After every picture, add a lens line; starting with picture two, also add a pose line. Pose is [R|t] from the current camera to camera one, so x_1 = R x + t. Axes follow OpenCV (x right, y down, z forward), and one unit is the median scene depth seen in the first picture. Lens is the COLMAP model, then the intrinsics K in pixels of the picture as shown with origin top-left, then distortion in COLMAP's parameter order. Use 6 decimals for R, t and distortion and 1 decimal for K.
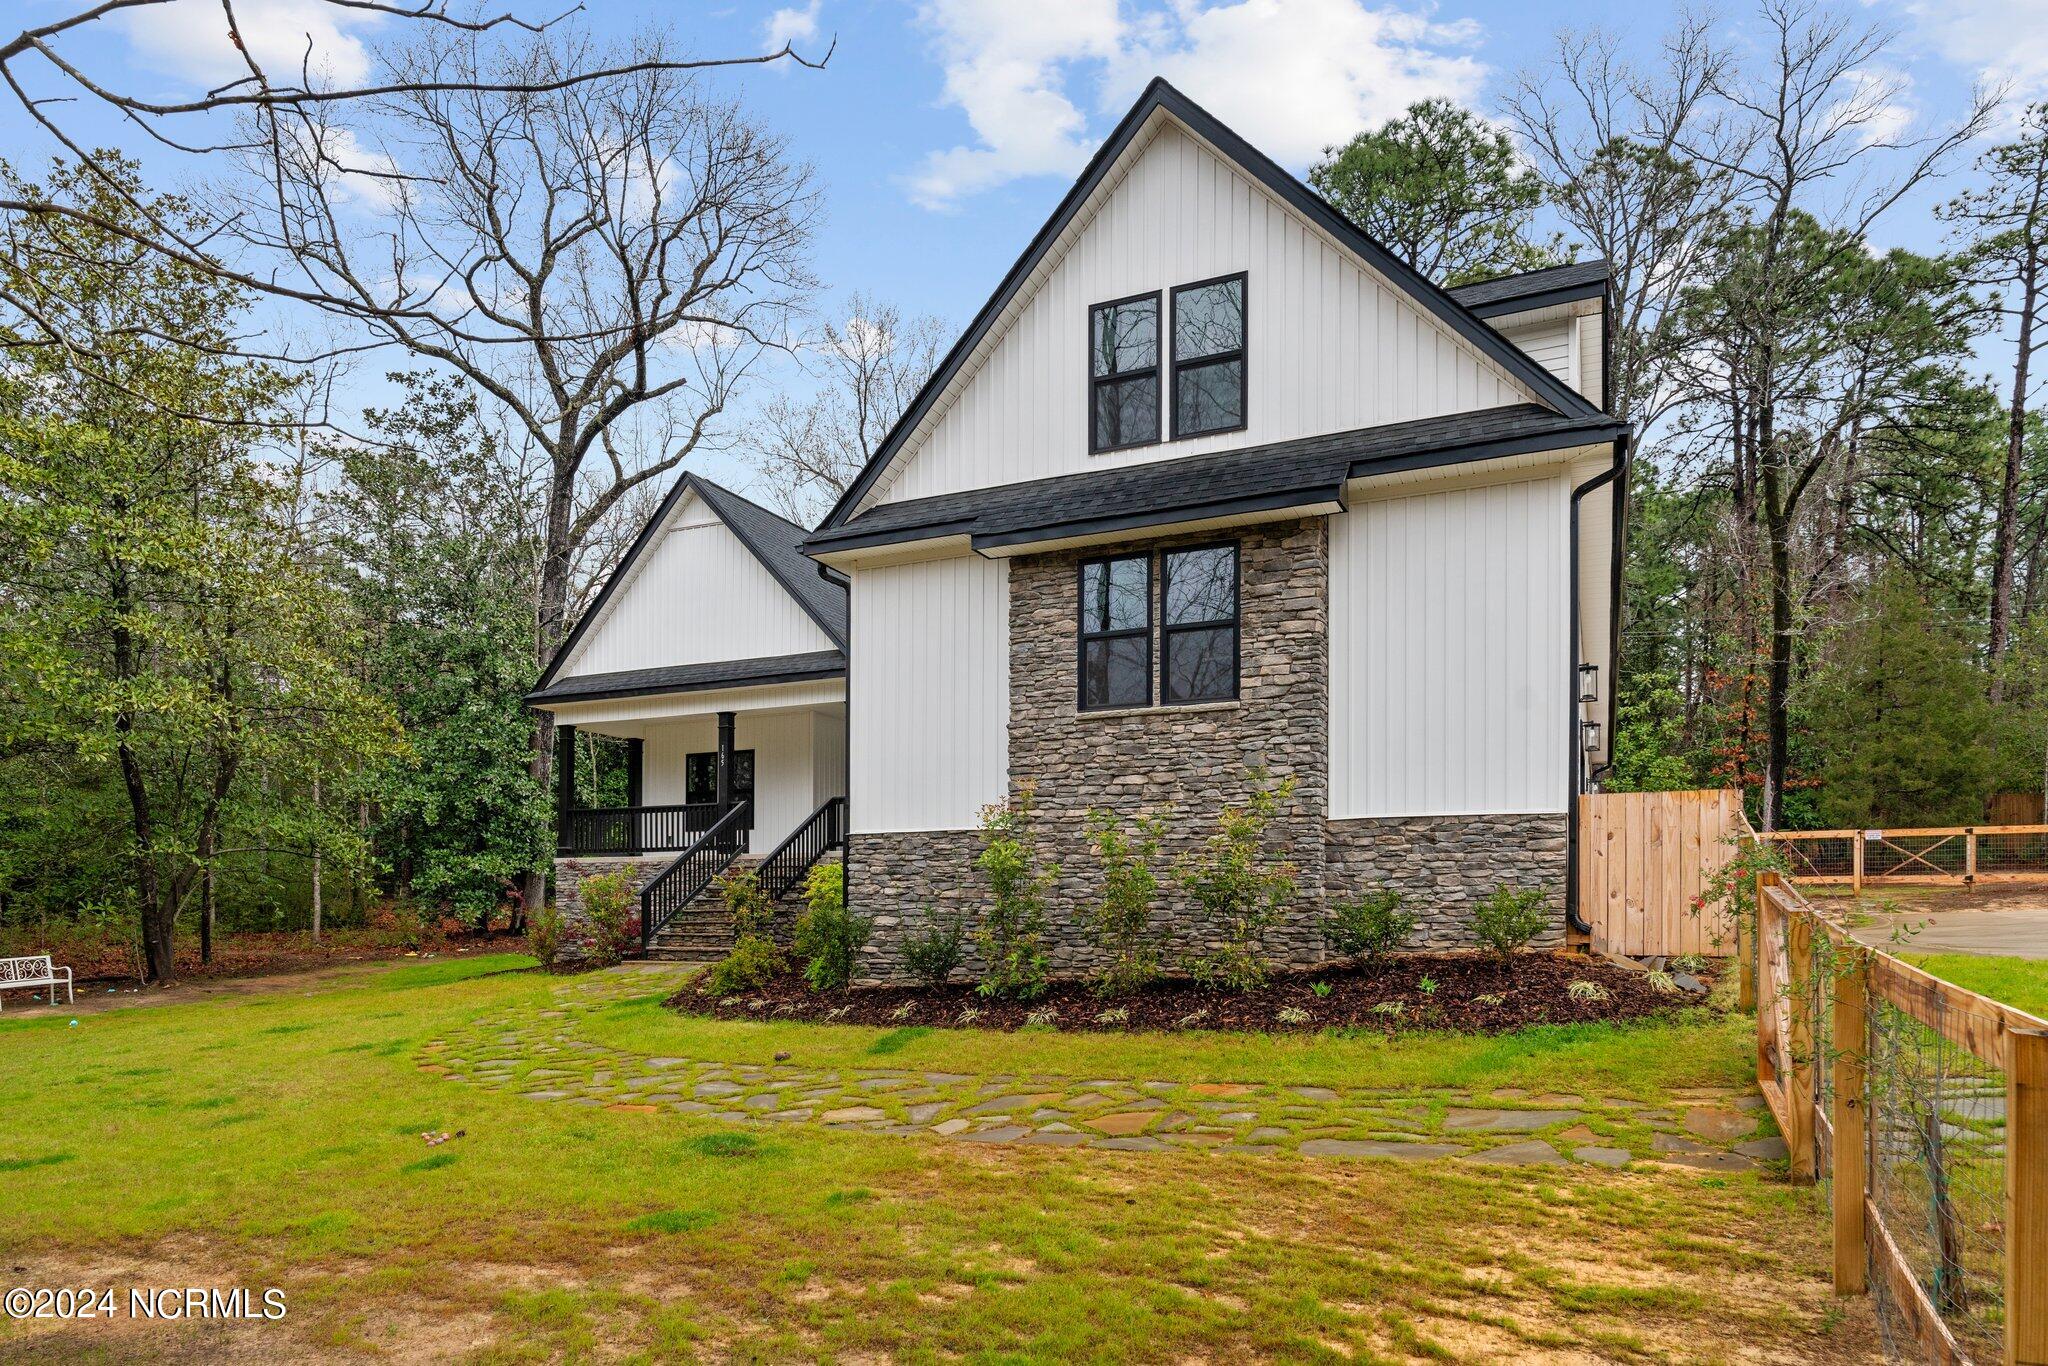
lens RADIAL K [[1285.2, 0, 1023.9], [0, 1285.2, 810.4], [0, 0, 1]] dist [-0.016247, -0.000045]
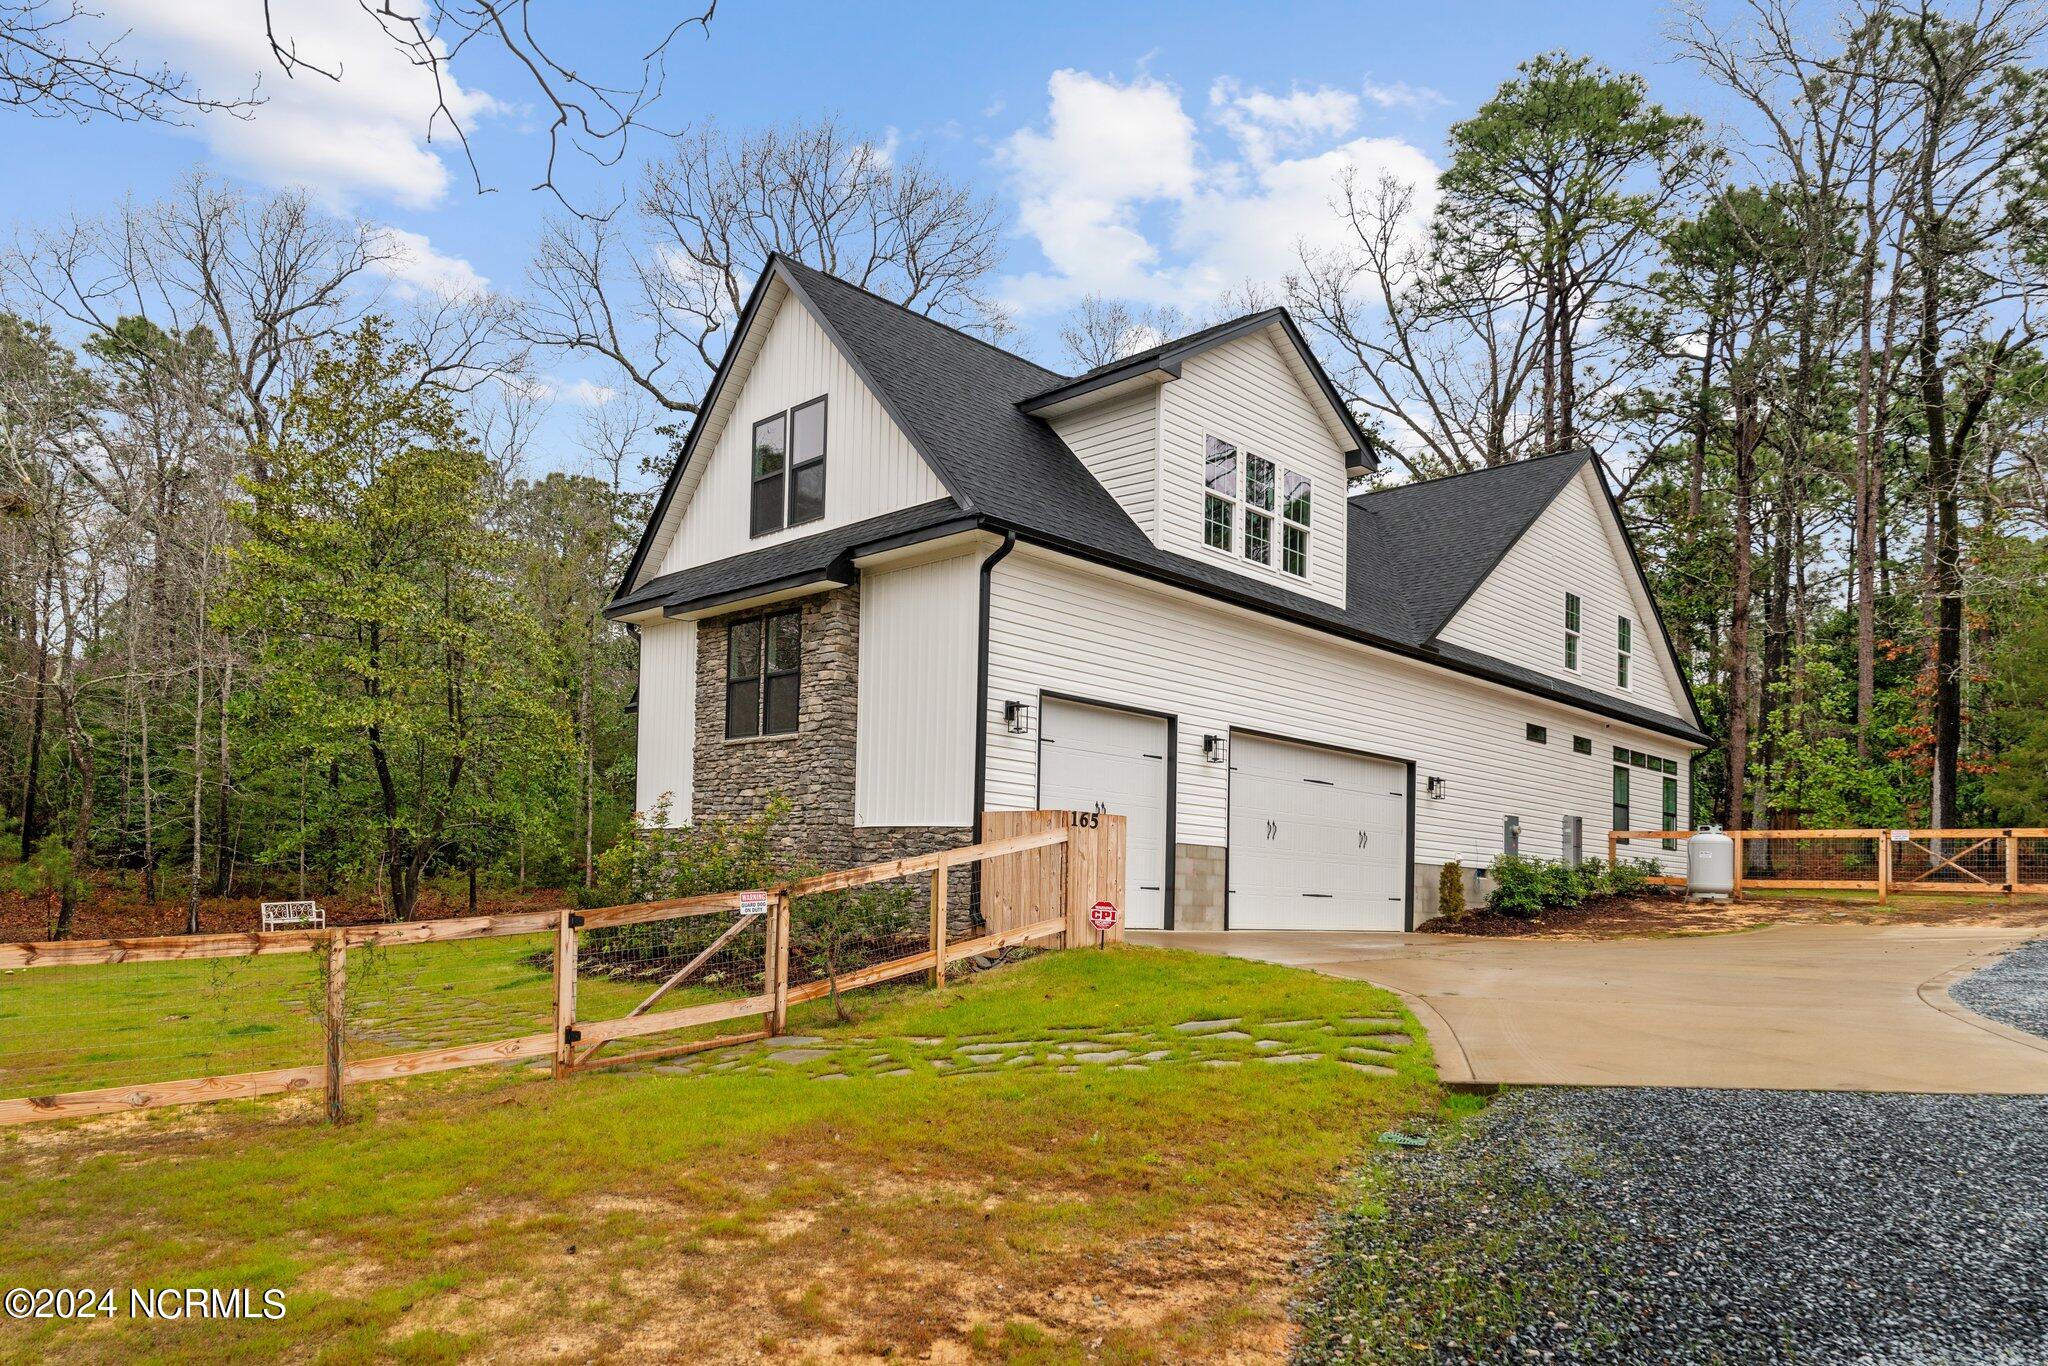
lens RADIAL K [[1334.7, 0, 1028.7], [0, 1334.7, 730.3], [0, 0, 1]] dist [0.000294, -0.002794]
pose [[0.937800, -0.009680, -0.347041, 0.795231], [-0.001945, 0.999449, -0.033135, -0.041582], [0.347170, 0.031749, 0.937265, -0.157826]]
